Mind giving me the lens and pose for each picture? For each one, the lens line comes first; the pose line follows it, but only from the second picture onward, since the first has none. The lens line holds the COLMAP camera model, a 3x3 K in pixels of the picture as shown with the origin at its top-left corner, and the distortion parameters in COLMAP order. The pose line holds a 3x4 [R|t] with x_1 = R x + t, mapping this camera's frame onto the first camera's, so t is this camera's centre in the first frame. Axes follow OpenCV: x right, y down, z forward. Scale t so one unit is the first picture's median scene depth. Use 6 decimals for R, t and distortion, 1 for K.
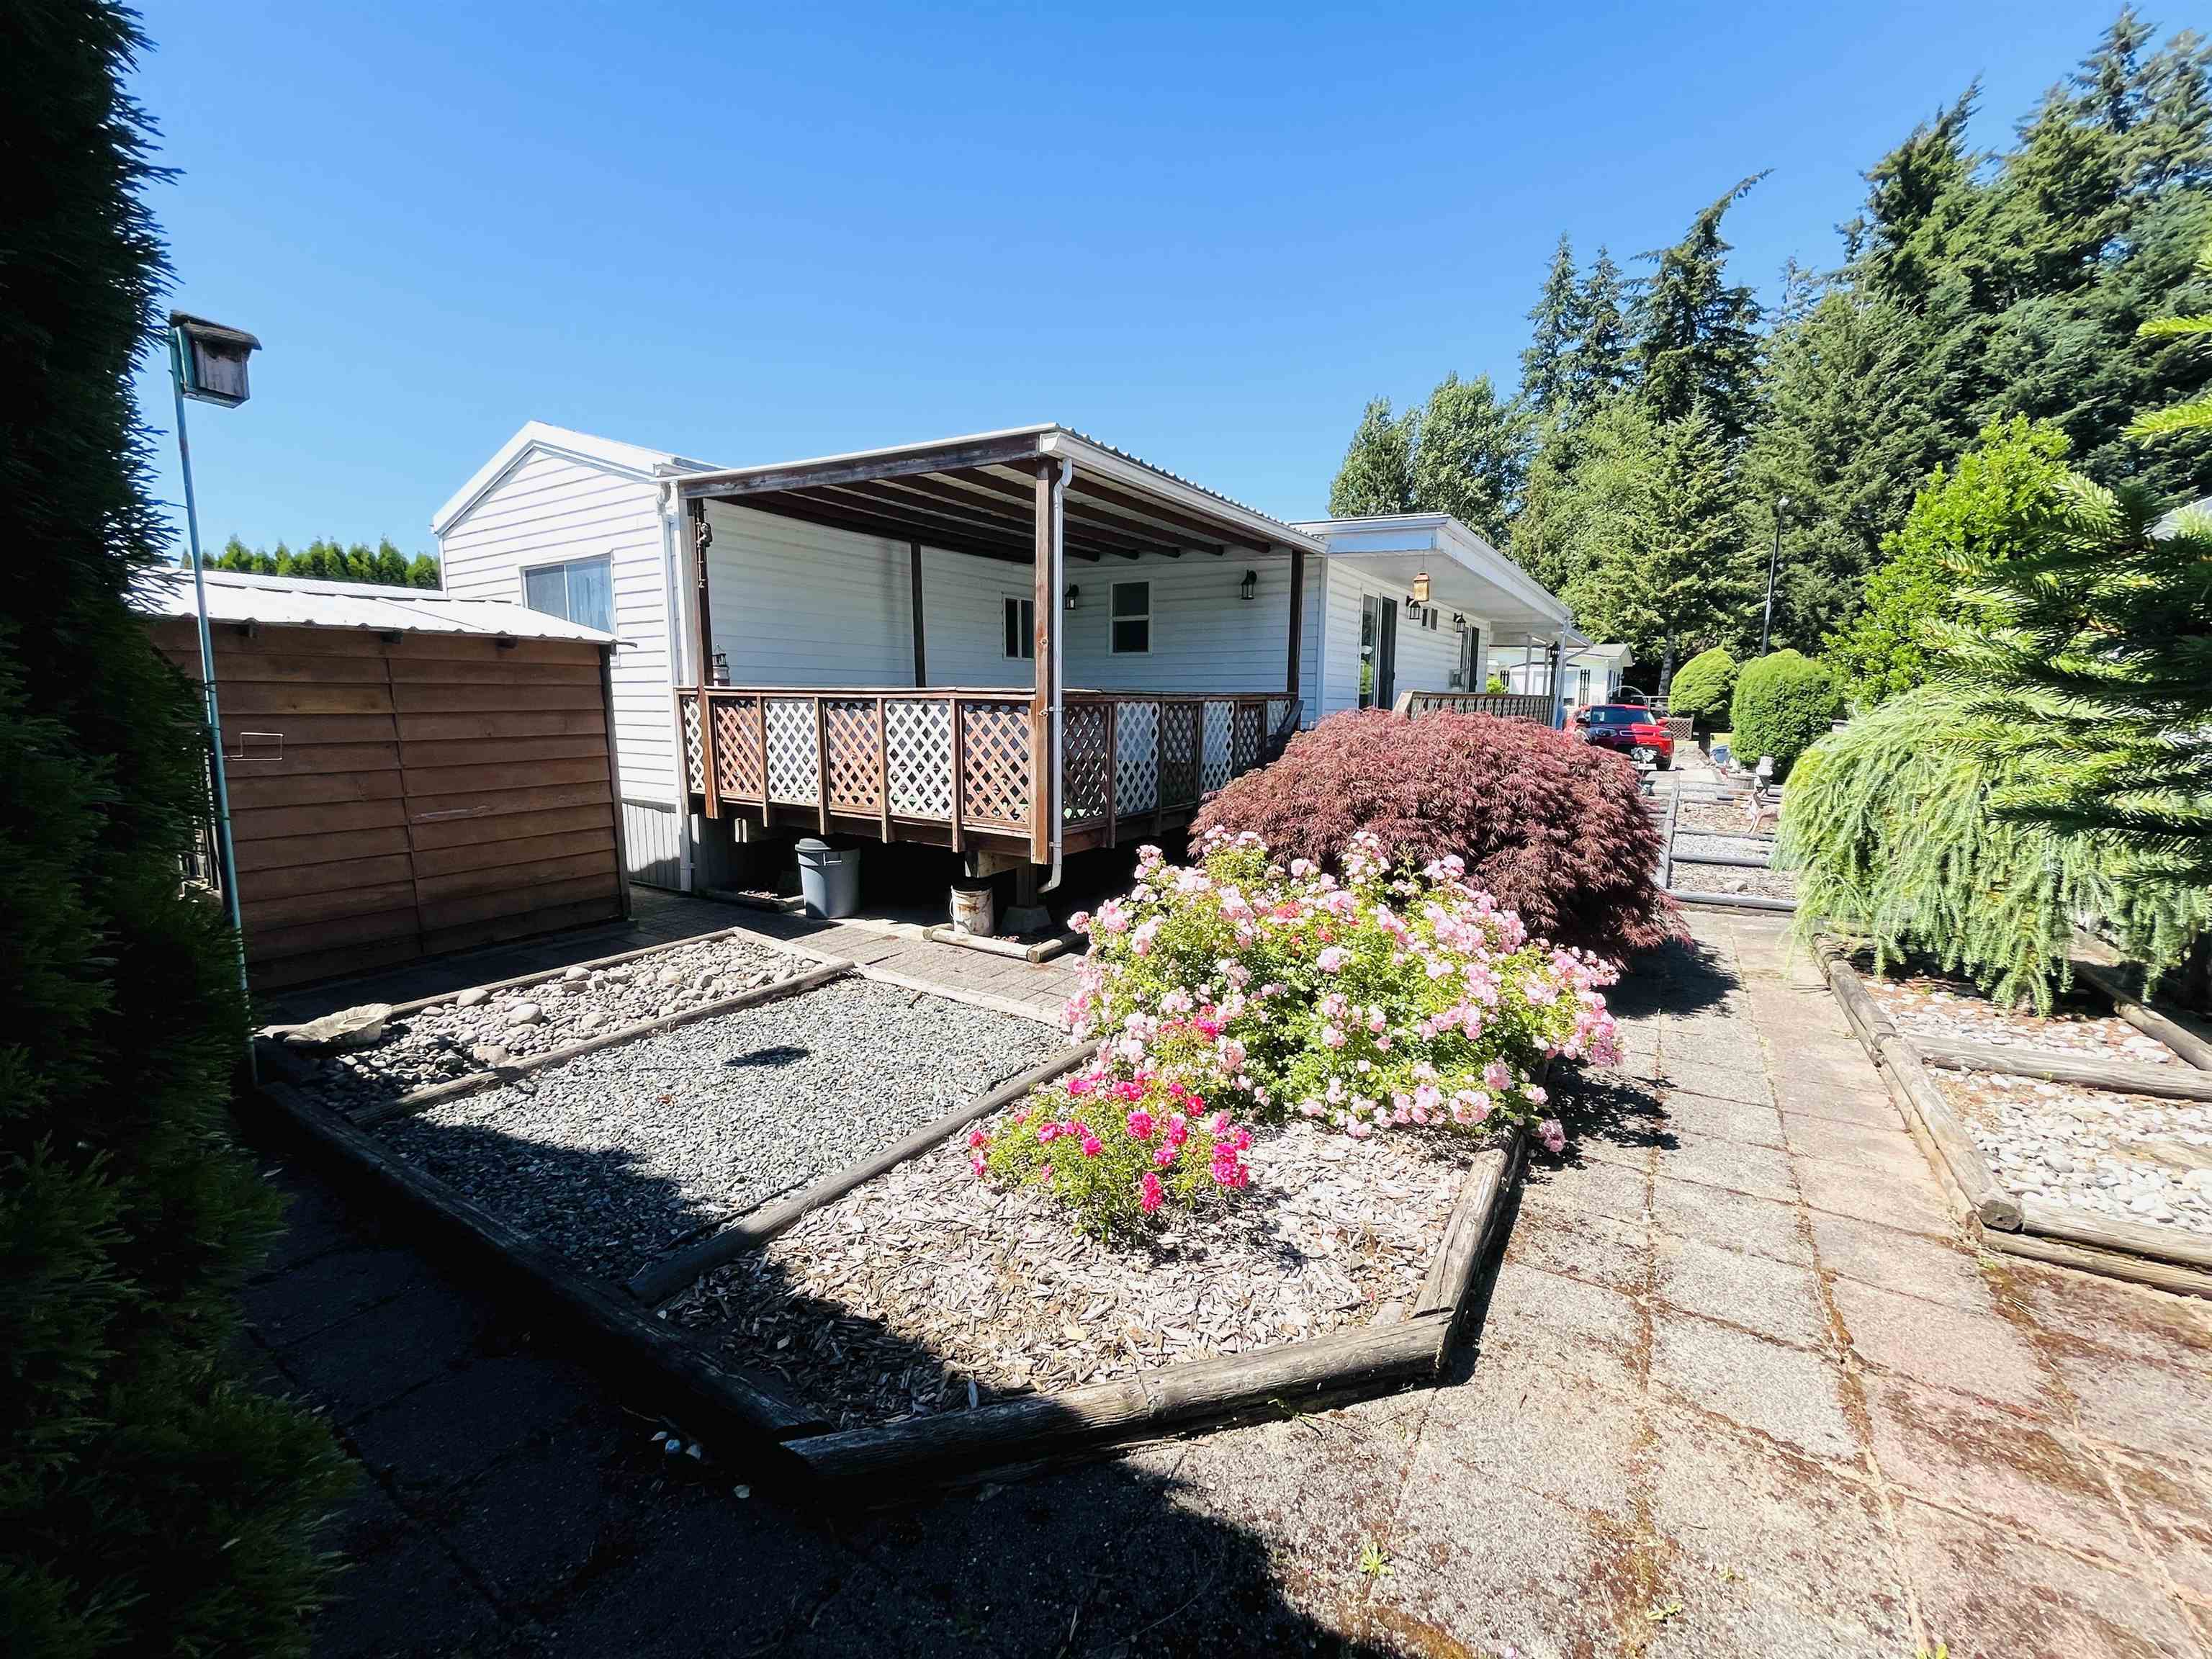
lens RADIAL K [[895.3, 0, 1103.3], [0, 895.3, 828.4], [0, 0, 1]] dist [-0.002487, 0.000294]
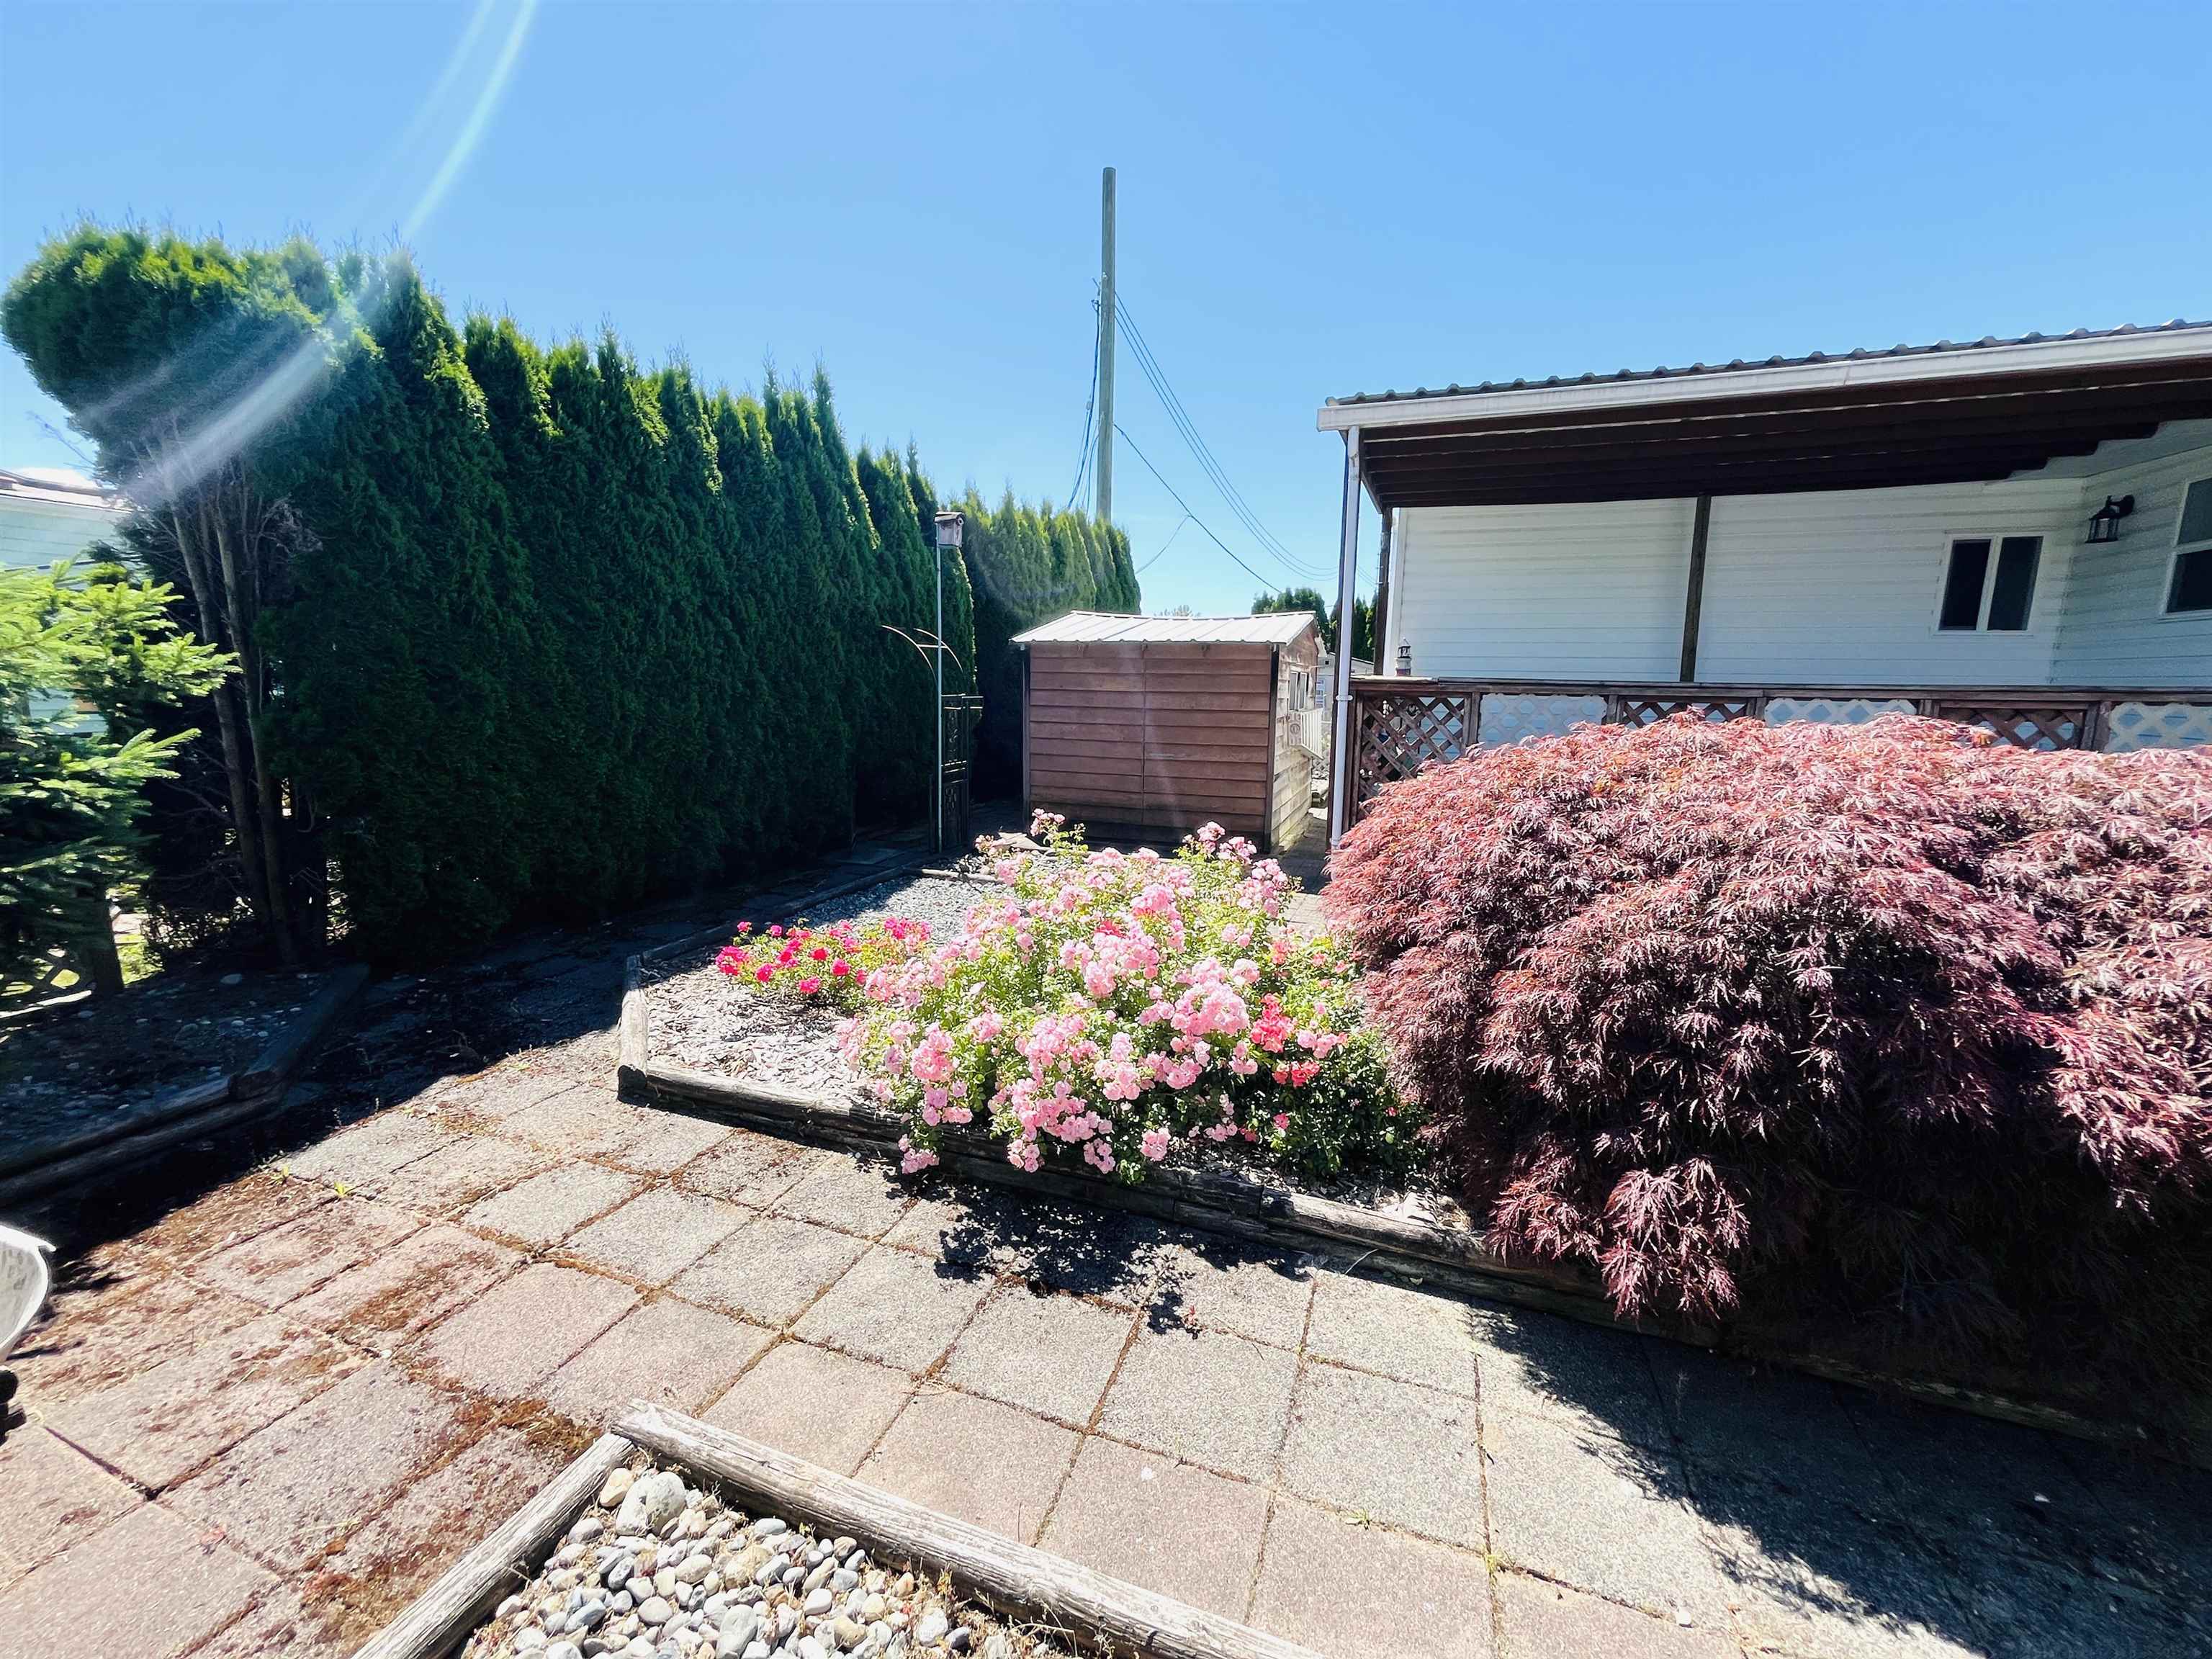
lens RADIAL K [[895.3, 0, 1112.2], [0, 895.3, 840.0], [0, 0, 1]] dist [-0.002487, 0.000294]
pose [[0.225036, 0.174111, -0.958668, 0.898284], [-0.156942, 0.977534, 0.140697, -0.090323], [0.961628, 0.118794, 0.247306, 0.608491]]
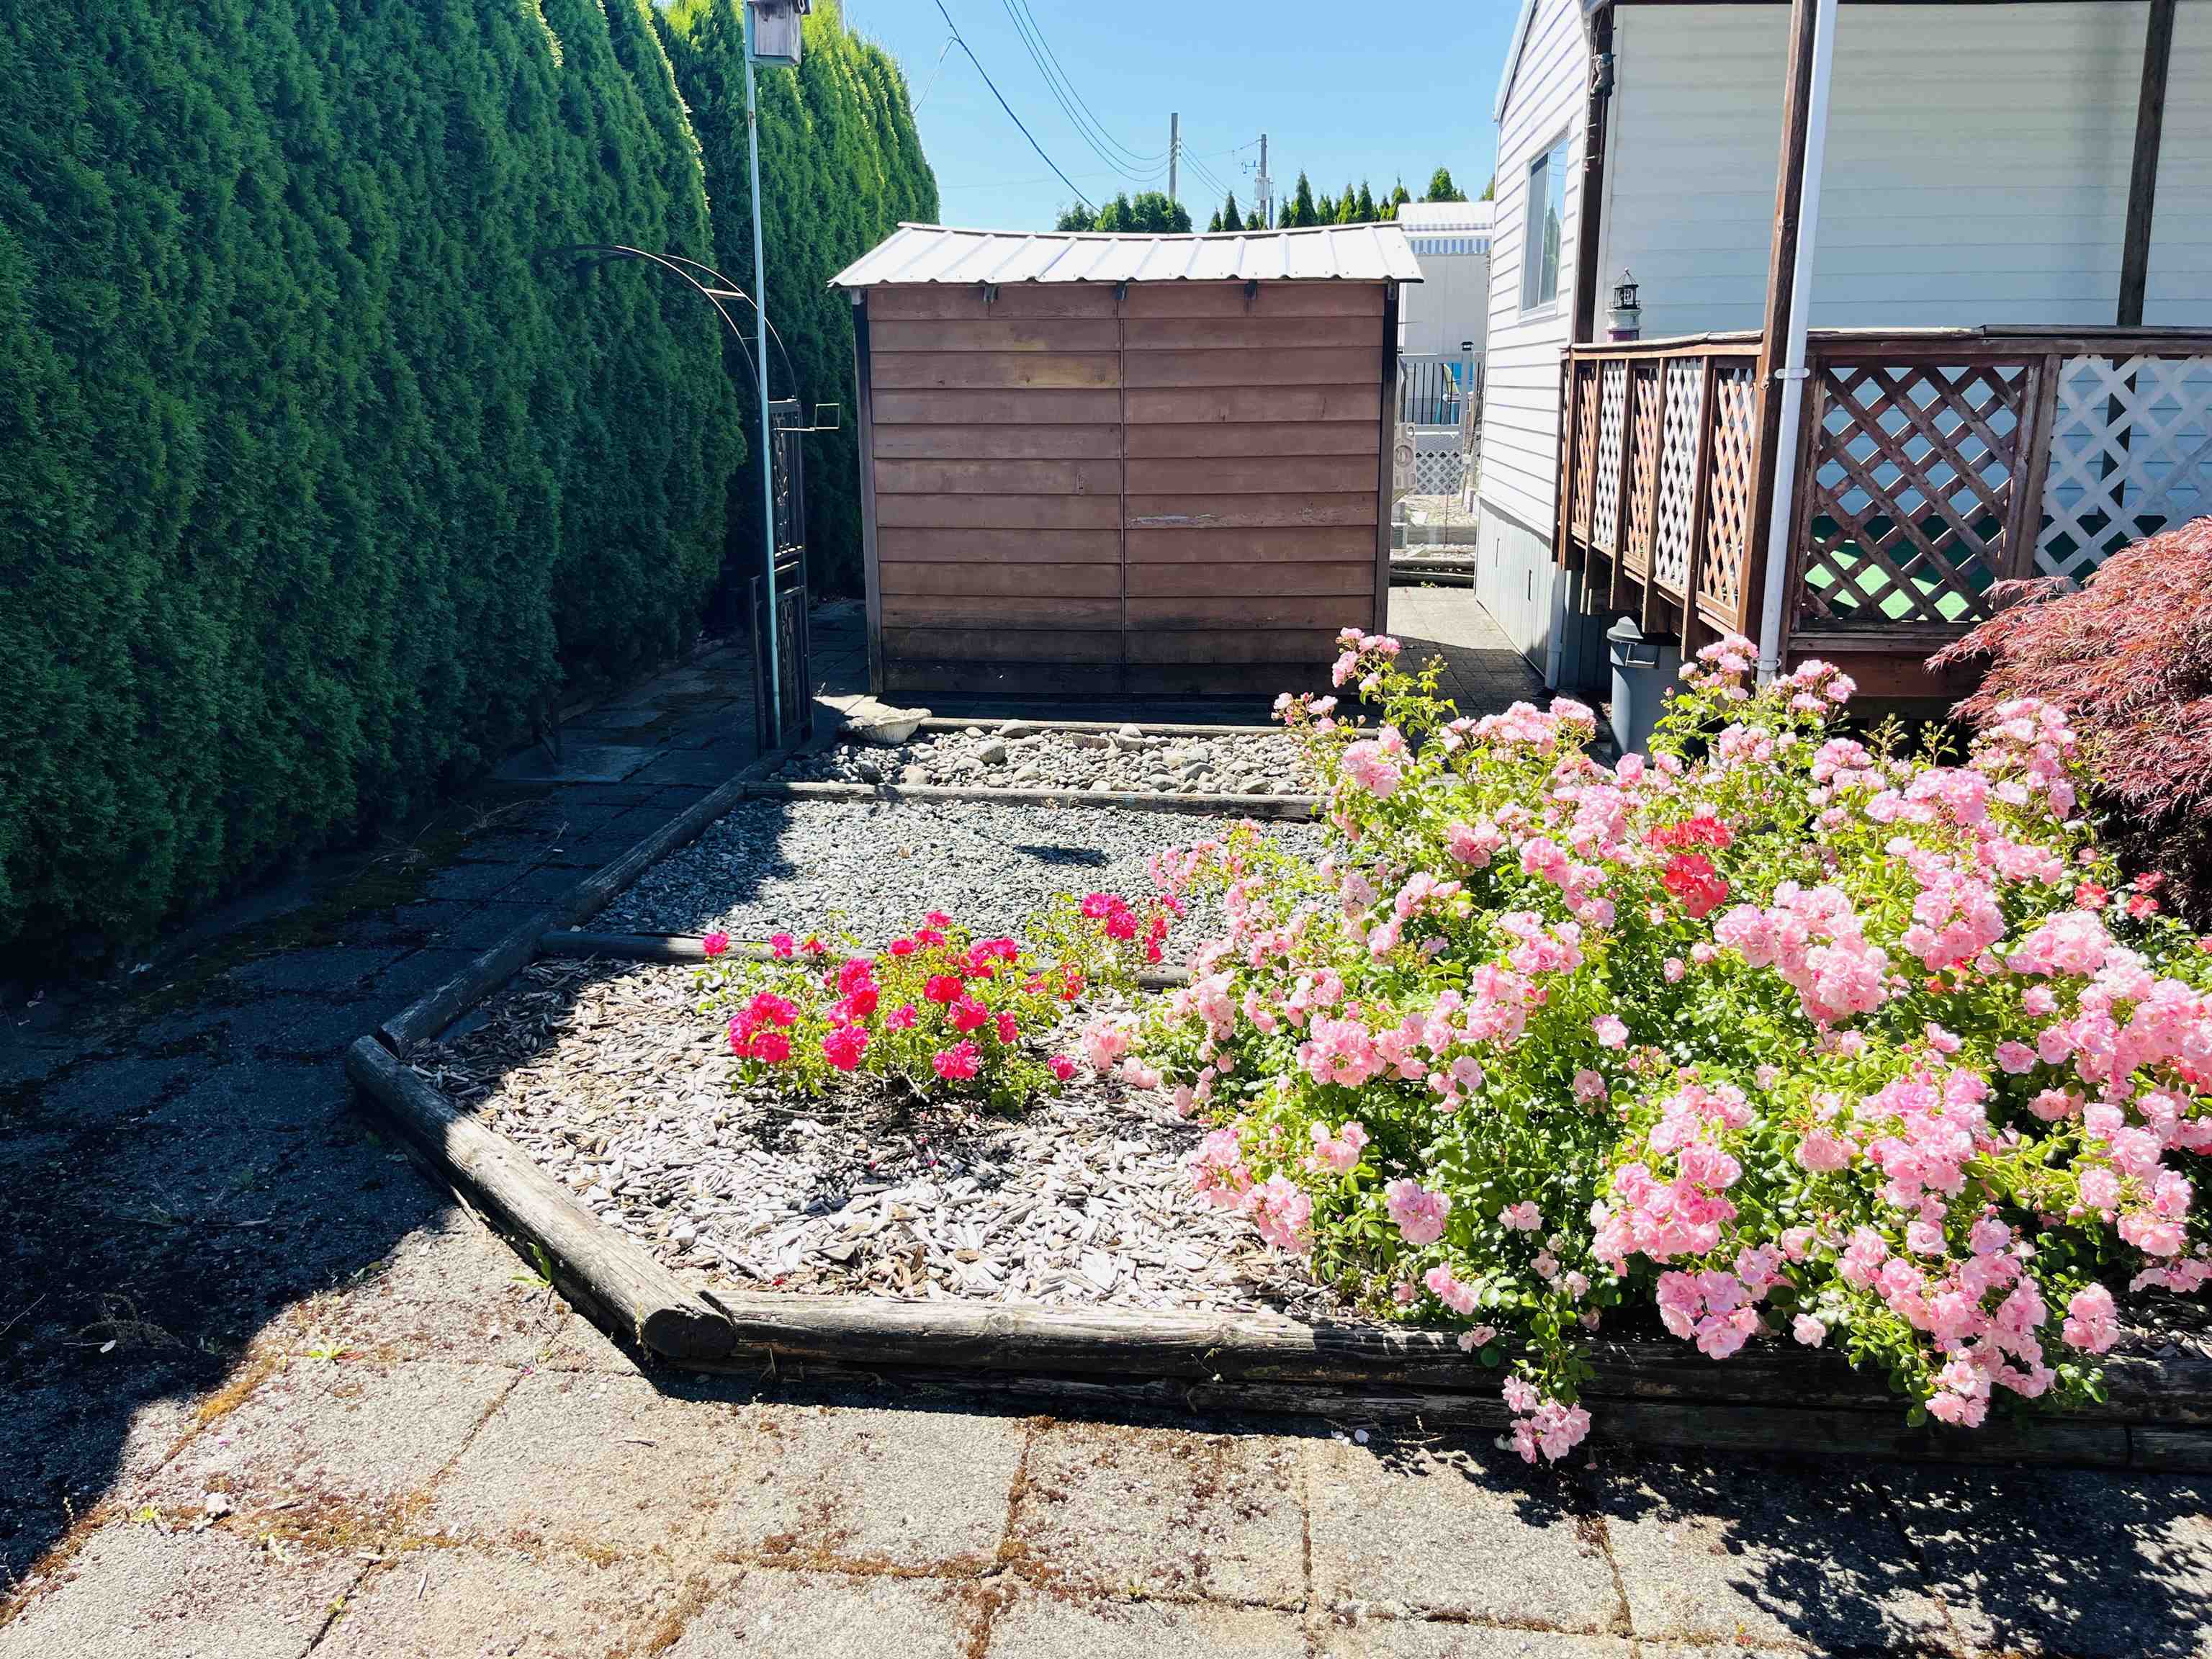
lens RADIAL K [[1692.1, 0, 1108.4], [0, 1692.1, 828.8], [0, 0, 1]] dist [0.028532, -0.034798]
pose [[0.452172, 0.221712, -0.863935, 0.664886], [-0.123013, 0.974858, 0.185795, -0.024992], [0.883407, 0.022264, 0.468077, 0.302112]]
